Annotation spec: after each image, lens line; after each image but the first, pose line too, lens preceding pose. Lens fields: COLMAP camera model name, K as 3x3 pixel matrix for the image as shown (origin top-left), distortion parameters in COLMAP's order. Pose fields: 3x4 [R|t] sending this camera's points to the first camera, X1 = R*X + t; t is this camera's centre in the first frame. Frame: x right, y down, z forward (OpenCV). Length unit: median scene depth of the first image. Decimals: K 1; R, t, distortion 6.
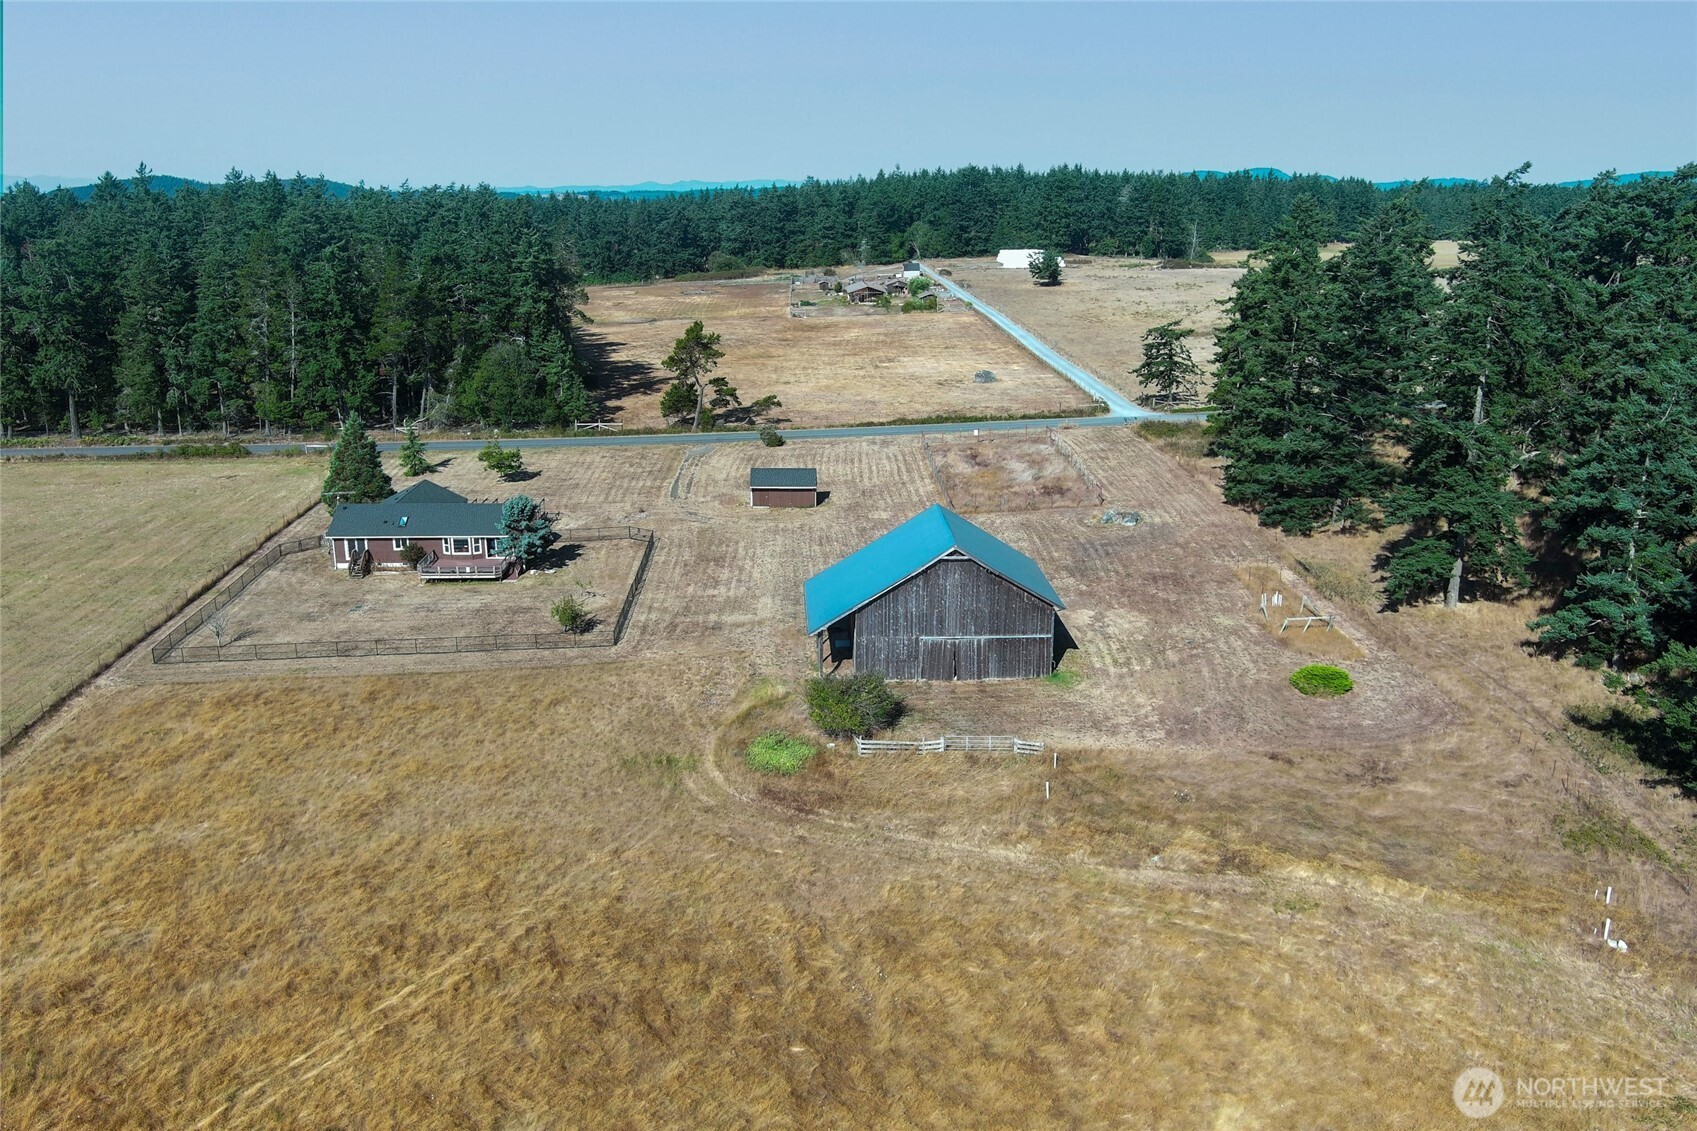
lens RADIAL K [[1271.8, 0, 848.0], [0, 1271.8, 601.9], [0, 0, 1]] dist [0.008025, 0.003246]
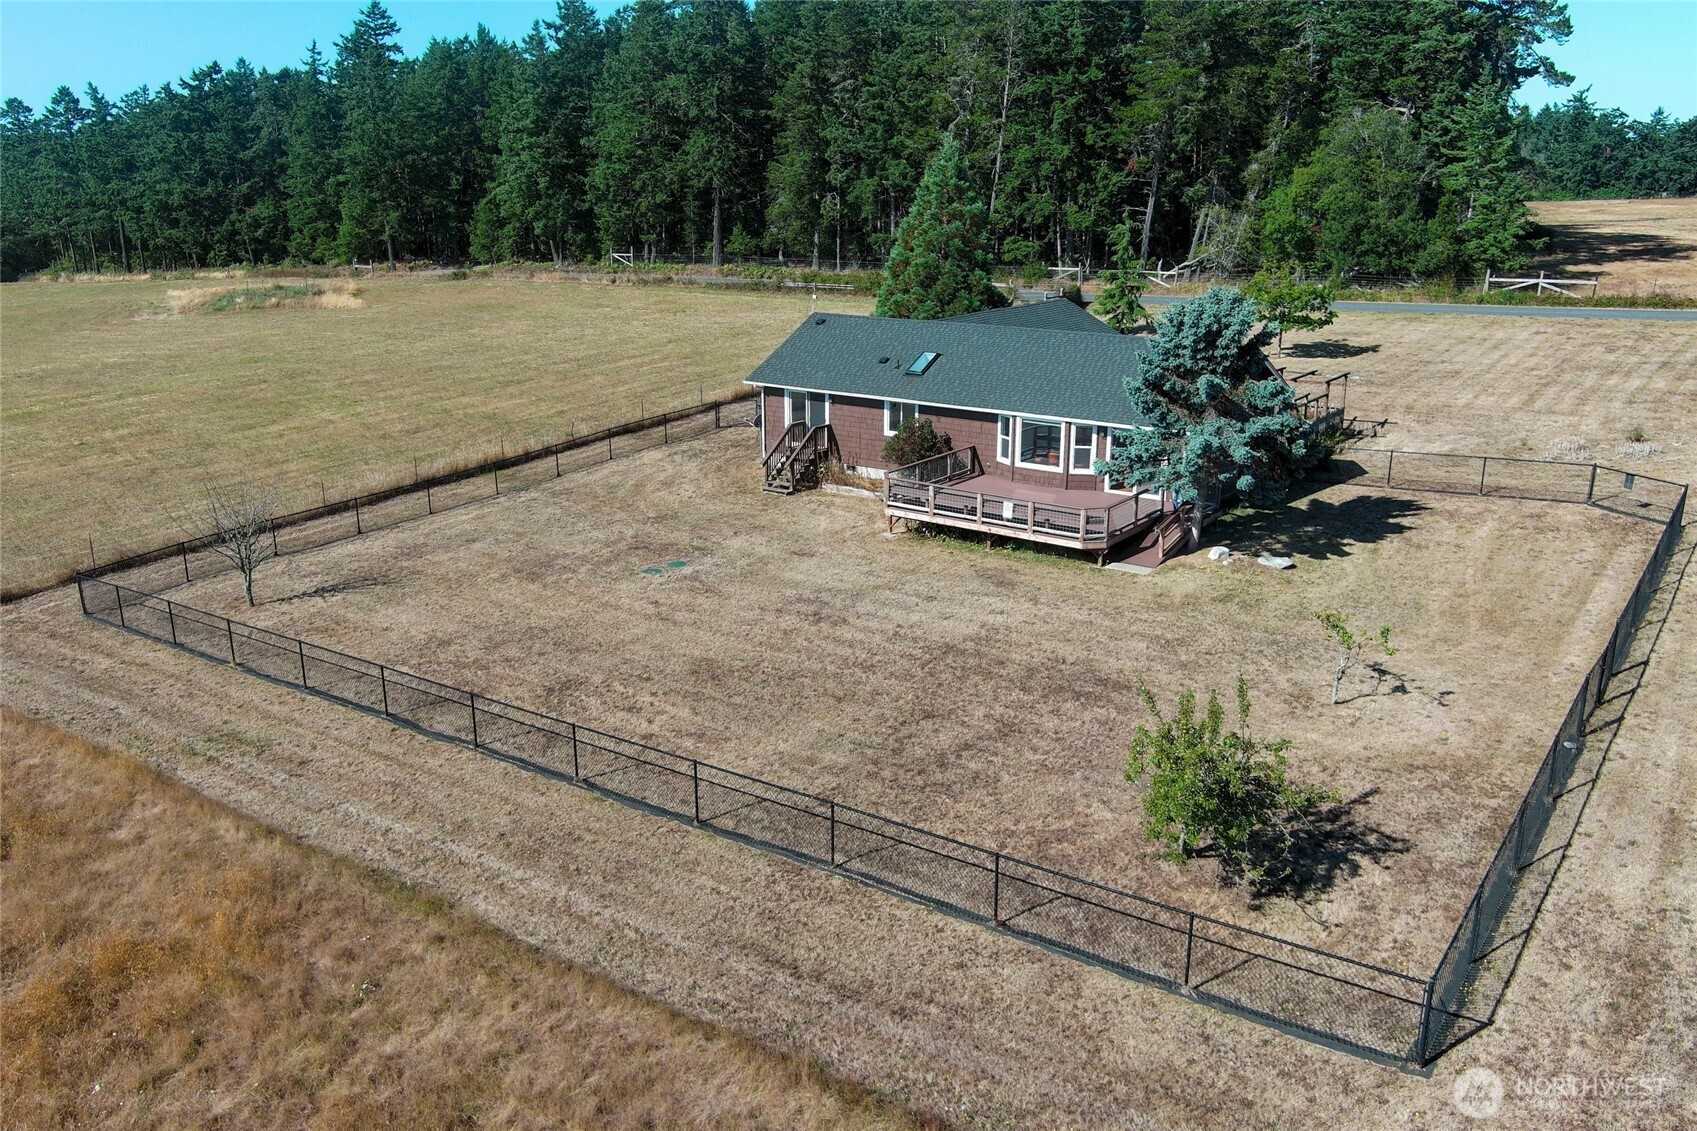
lens RADIAL K [[1271.8, 0, 848.0], [0, 1271.8, 601.9], [0, 0, 1]] dist [0.008025, 0.003246]
pose [[0.776453, 0.190662, -0.600641, -0.126546], [-0.182121, 0.980353, 0.075765, -0.018449], [0.603285, 0.050562, 0.795921, 0.678656]]
